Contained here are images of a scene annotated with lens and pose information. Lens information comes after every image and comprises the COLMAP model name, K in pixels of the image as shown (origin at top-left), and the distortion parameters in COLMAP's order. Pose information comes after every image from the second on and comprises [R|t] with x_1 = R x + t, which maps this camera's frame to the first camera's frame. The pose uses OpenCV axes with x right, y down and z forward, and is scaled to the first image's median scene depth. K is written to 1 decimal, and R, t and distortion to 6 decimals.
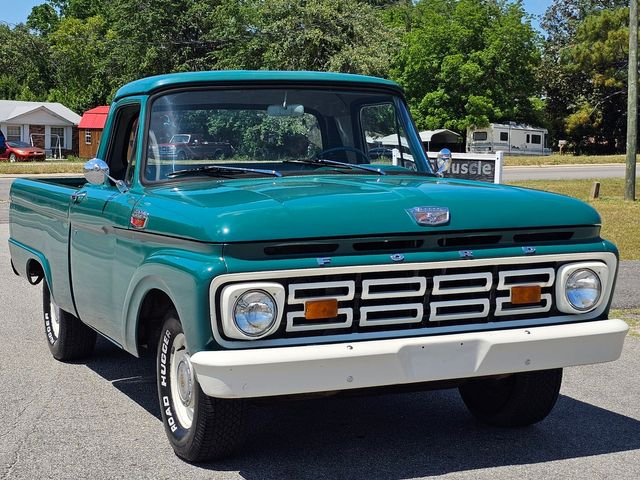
lens RADIAL K [[1212.6, 0, 320.0], [0, 1212.6, 240.0], [0, 0, 1]] dist [0.246701, -1.092867]
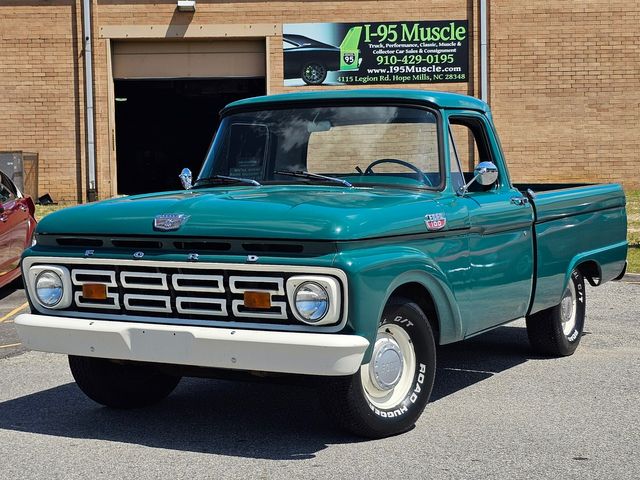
lens RADIAL K [[1087.1, 0, 317.3], [0, 1087.1, 263.2], [0, 0, 1]] dist [0.165891, -0.323370]
pose [[0.635632, 0.078313, -0.768009, 0.904307], [-0.056032, 0.996898, 0.055279, -0.042182], [0.769956, 0.007896, 0.638048, 0.413366]]
